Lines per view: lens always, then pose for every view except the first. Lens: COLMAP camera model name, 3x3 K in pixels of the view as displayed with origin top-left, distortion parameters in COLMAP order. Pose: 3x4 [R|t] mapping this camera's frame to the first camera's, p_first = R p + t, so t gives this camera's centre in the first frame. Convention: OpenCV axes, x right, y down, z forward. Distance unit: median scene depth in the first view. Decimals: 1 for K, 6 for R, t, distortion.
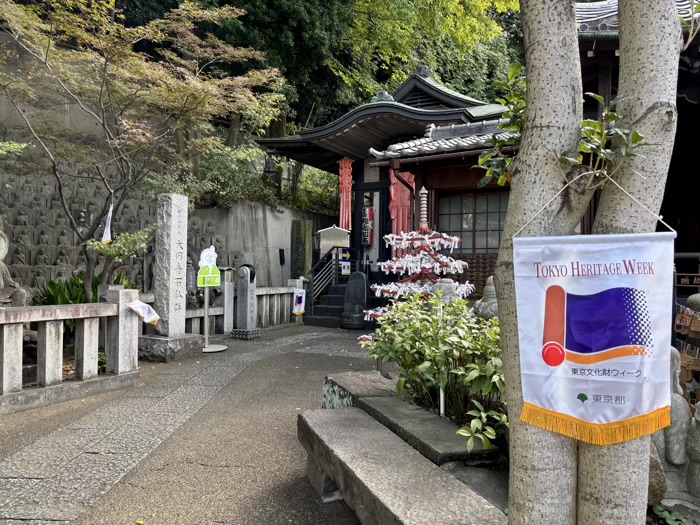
lens RADIAL K [[528.7, 0, 352.7], [0, 528.7, 266.0], [0, 0, 1]] dist [0.033379, -0.024792]
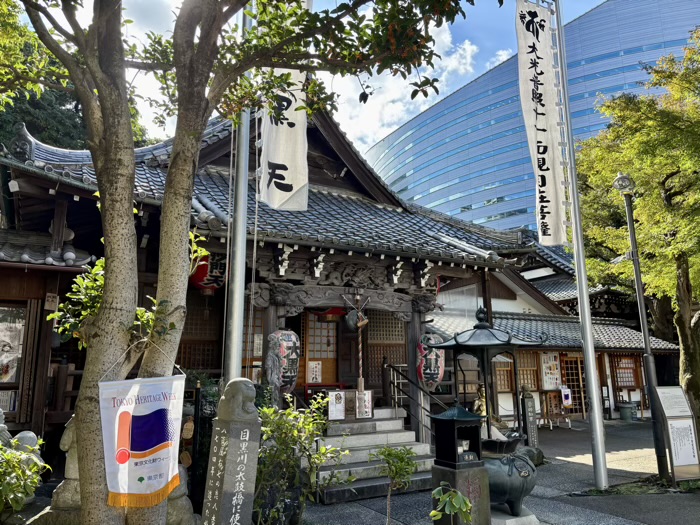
lens RADIAL K [[528.7, 0, 352.3], [0, 528.7, 257.6], [0, 0, 1]] dist [0.033379, -0.024792]
pose [[0.524349, 0.166731, 0.835020, -0.693177], [0.020027, 0.977956, -0.207847, -0.070948], [-0.851268, 0.125707, 0.509452, -0.485130]]
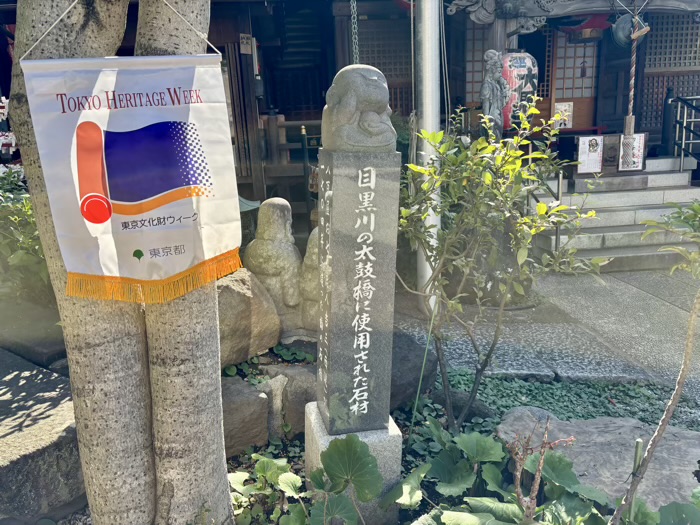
lens RADIAL K [[528.7, 0, 348.6], [0, 528.7, 256.7], [0, 0, 1]] dist [0.033379, -0.024792]
pose [[0.844367, -0.160054, 0.511300, 0.262114], [0.056827, 0.975706, 0.211584, 0.082953], [-0.532743, -0.149599, 0.832950, 0.095159]]
